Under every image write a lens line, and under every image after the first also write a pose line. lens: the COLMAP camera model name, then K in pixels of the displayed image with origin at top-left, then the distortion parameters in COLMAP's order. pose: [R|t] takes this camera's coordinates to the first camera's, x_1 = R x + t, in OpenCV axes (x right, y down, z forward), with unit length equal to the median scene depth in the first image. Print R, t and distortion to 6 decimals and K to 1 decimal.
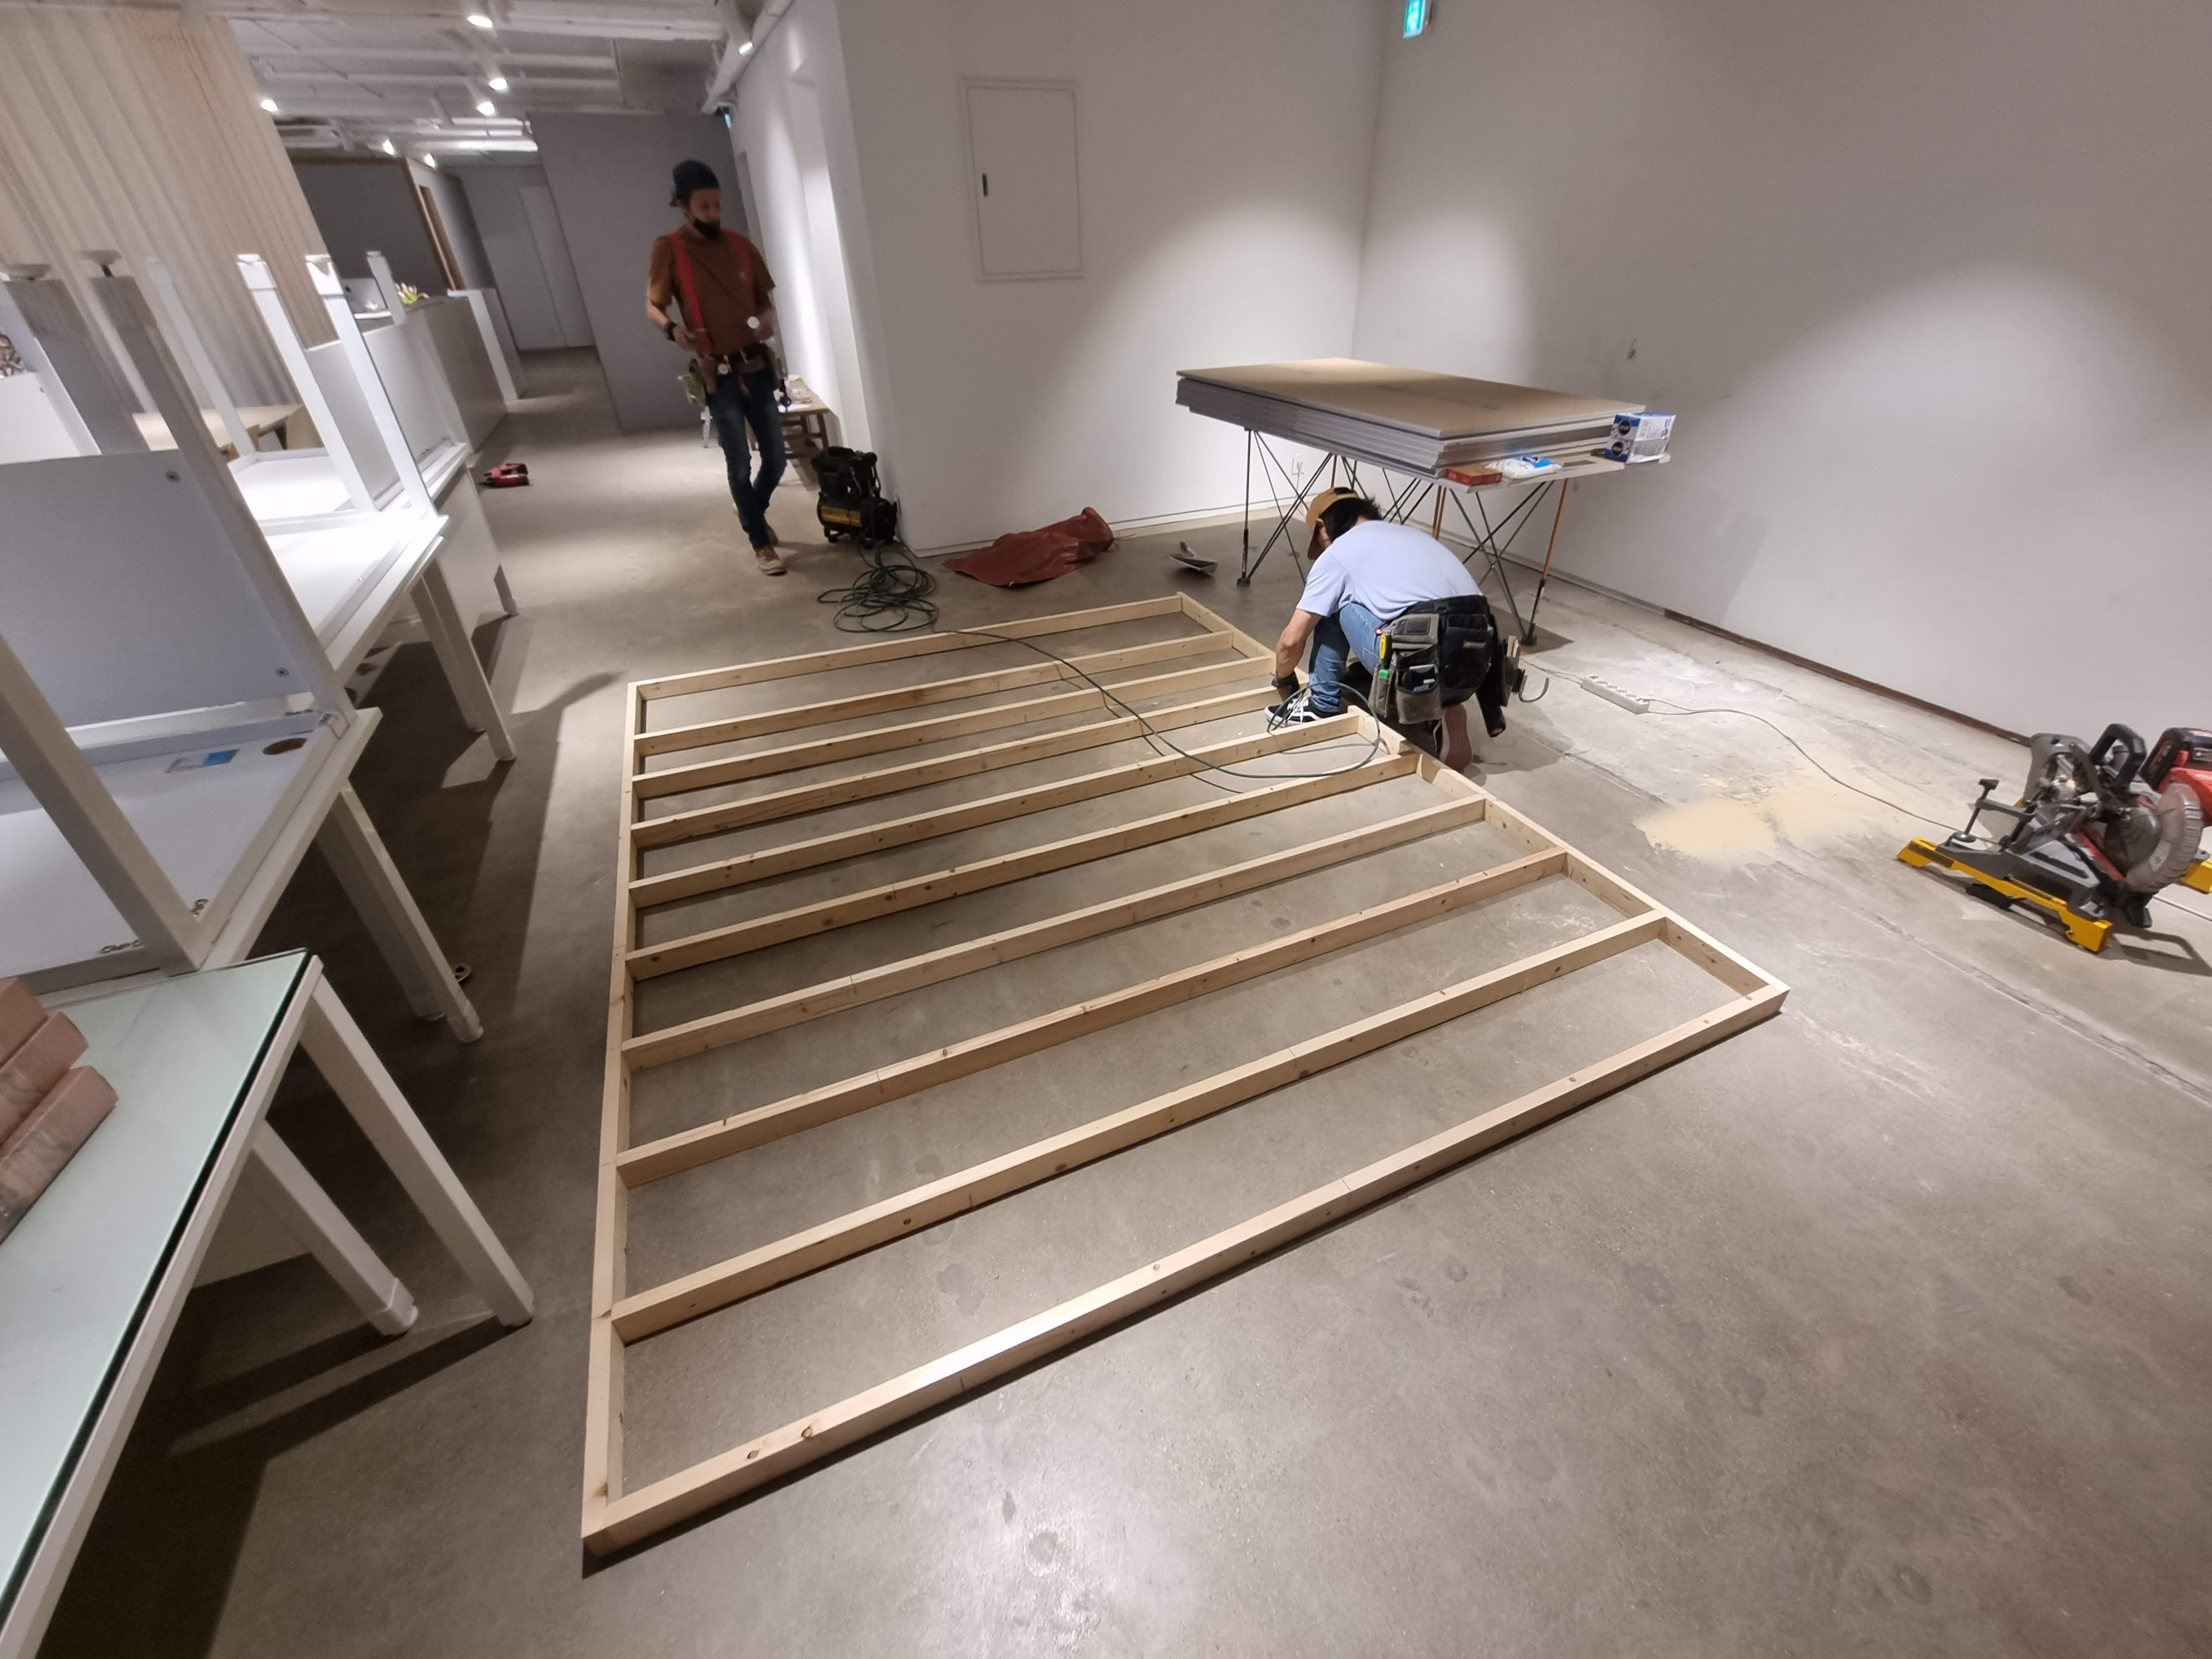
lens RADIAL K [[913.5, 0, 1100.4], [0, 913.5, 808.2], [0, 0, 1]] dist [-0.006111, 0.000116]
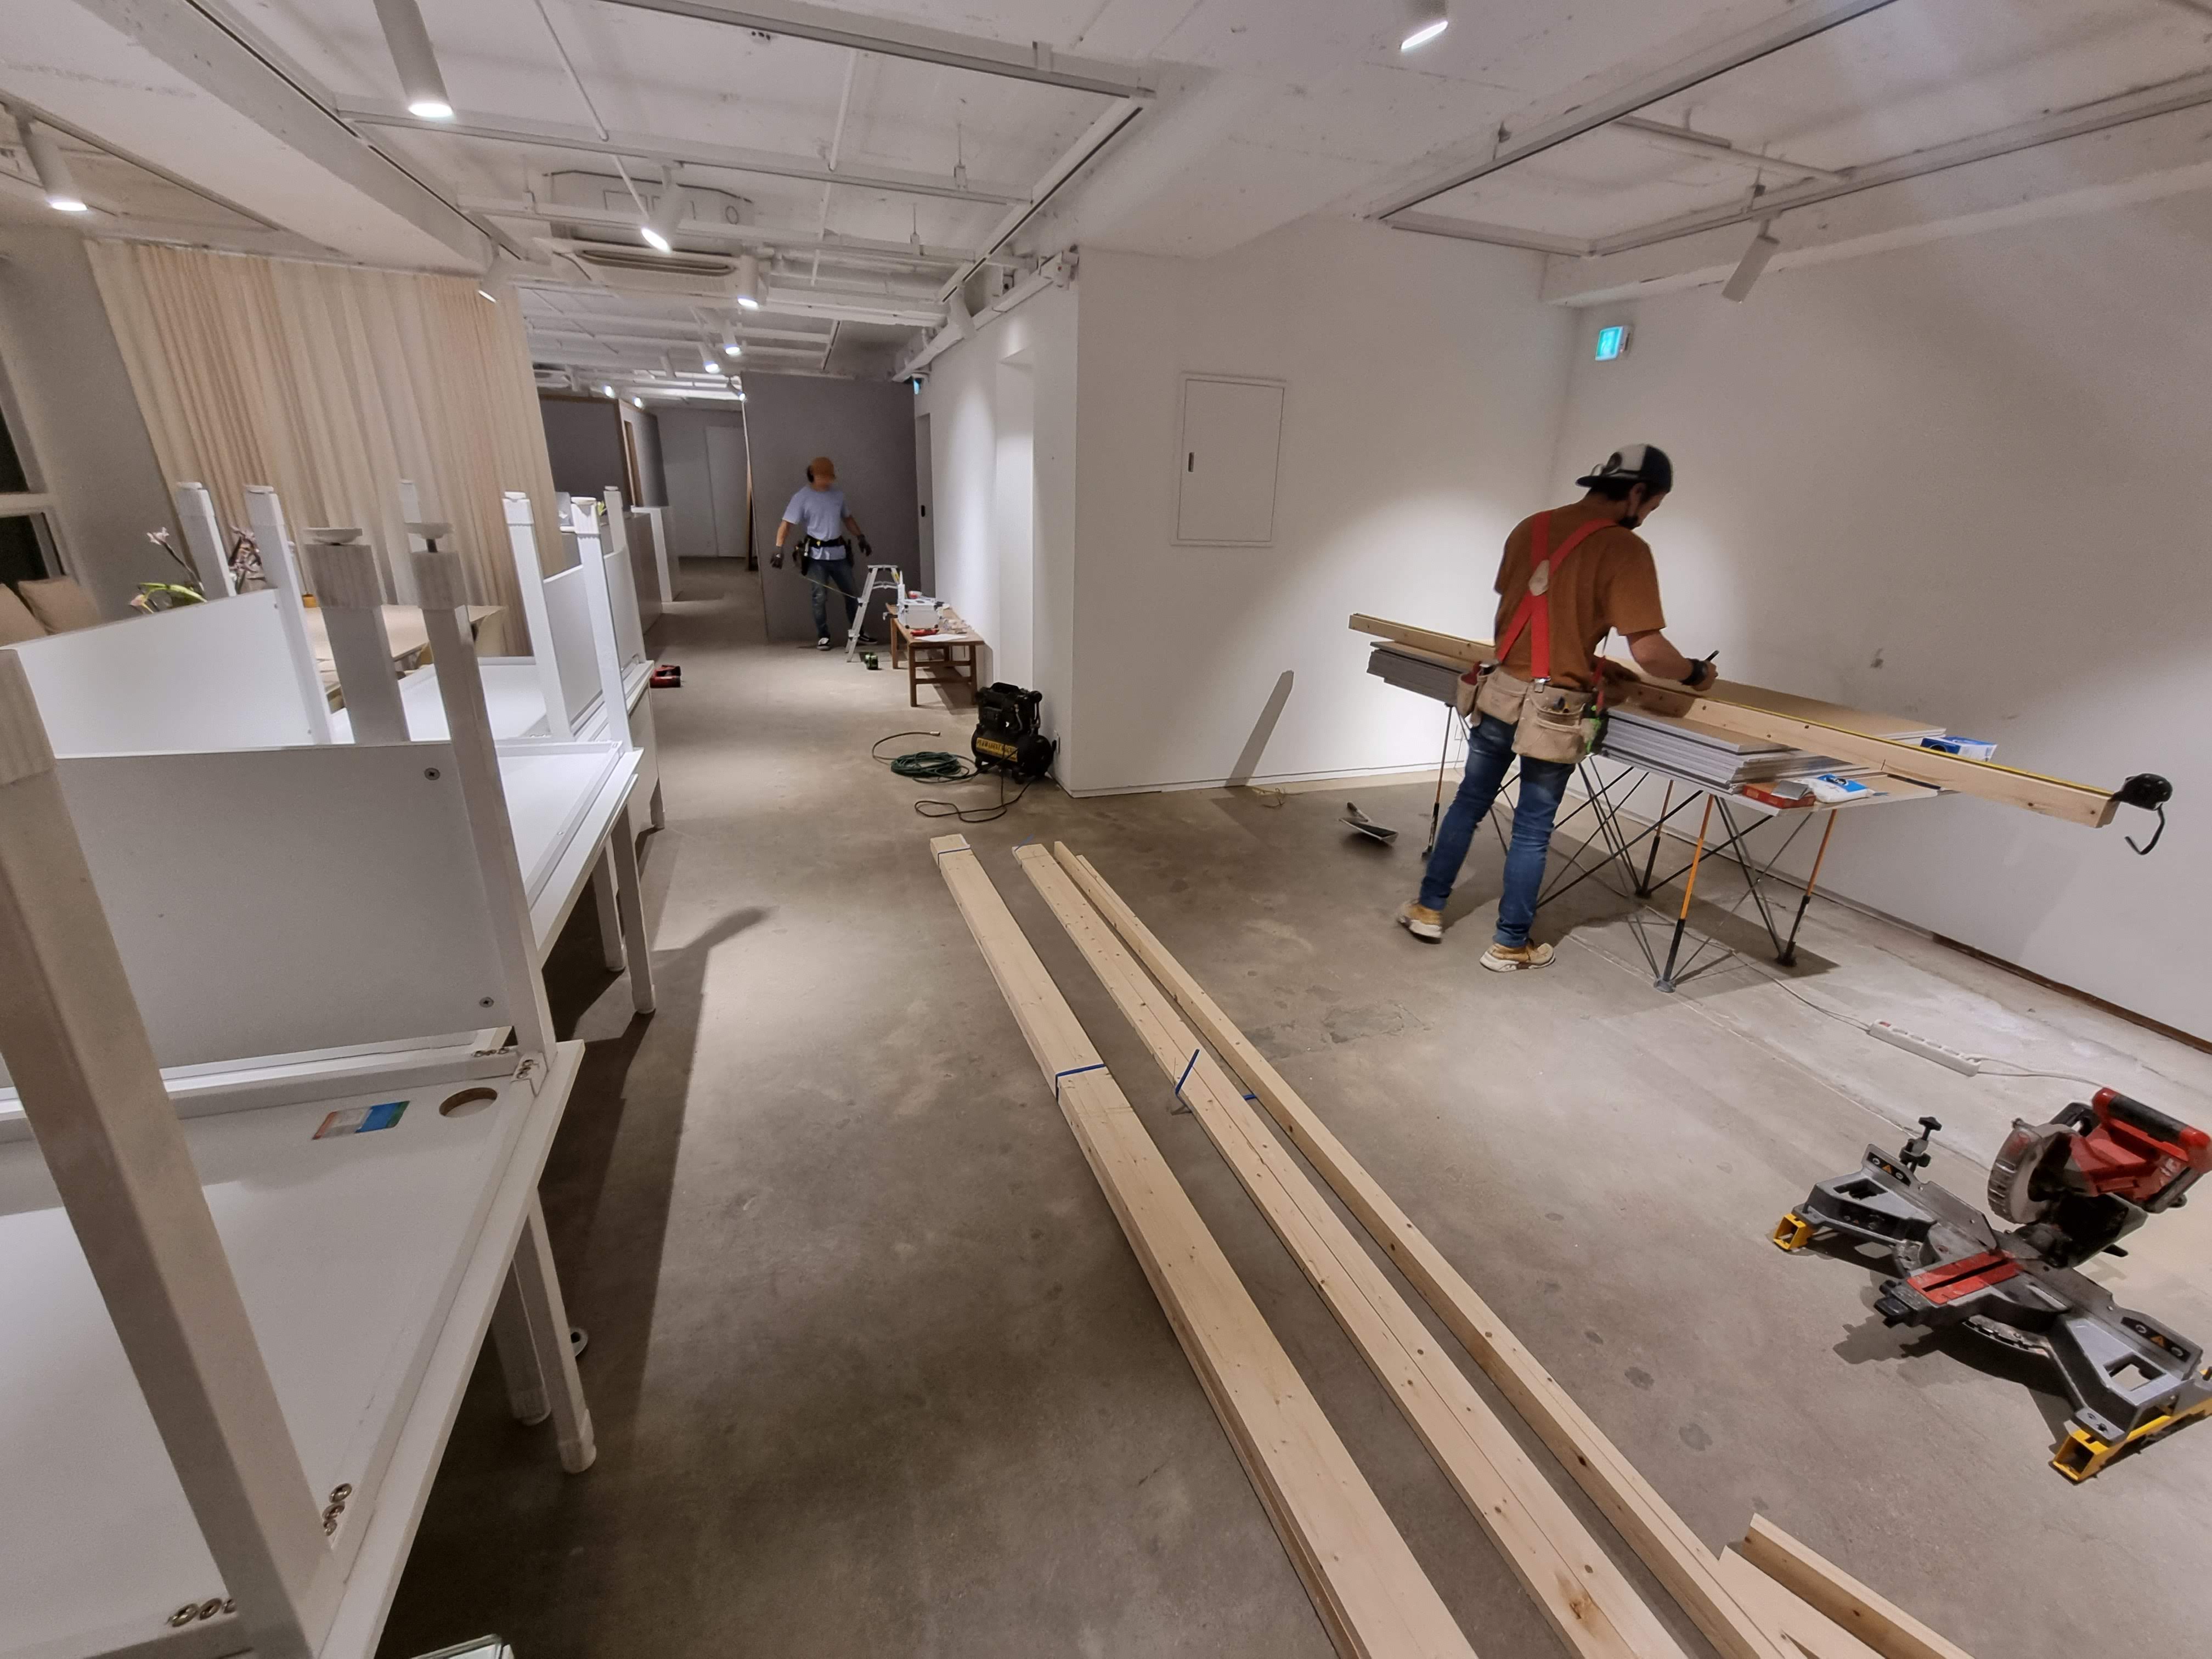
lens RADIAL K [[913.5, 0, 1115.8], [0, 913.5, 797.3], [0, 0, 1]] dist [-0.006111, 0.000116]
pose [[0.995373, 0.078601, -0.055268, -0.121787], [-0.089341, 0.968787, -0.231234, -0.067560], [0.035367, 0.235101, 0.971327, 0.080040]]
